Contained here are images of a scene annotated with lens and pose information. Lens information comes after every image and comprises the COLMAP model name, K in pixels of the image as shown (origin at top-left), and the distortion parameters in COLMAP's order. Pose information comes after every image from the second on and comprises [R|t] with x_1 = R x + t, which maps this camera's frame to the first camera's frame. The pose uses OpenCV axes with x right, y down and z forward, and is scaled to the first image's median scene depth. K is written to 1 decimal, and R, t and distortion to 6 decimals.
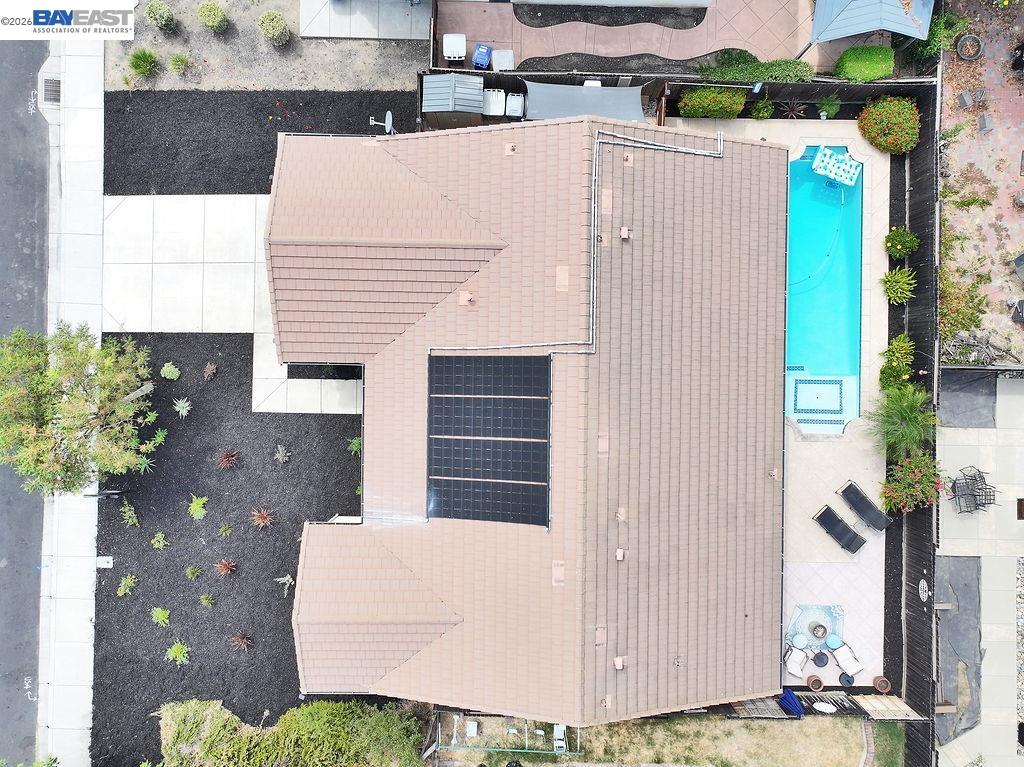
lens RADIAL K [[700.9, 0, 508.0], [0, 700.9, 379.9], [0, 0, 1]] dist [0.003278, 0.001556]
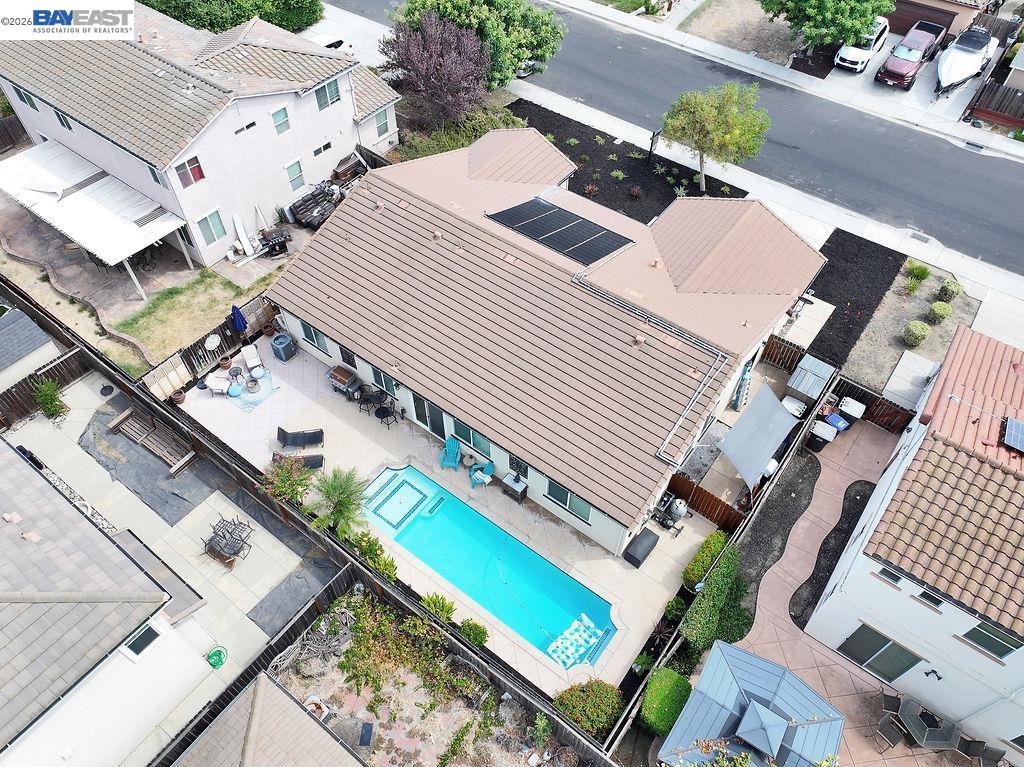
lens RADIAL K [[700.9, 0, 508.0], [0, 700.9, 379.9], [0, 0, 1]] dist [0.003278, 0.001556]
pose [[-0.594914, 0.613553, -0.519259, 0.783213], [-0.803690, -0.464236, 0.372247, -0.407538], [-0.012665, 0.638778, 0.769287, 0.092876]]
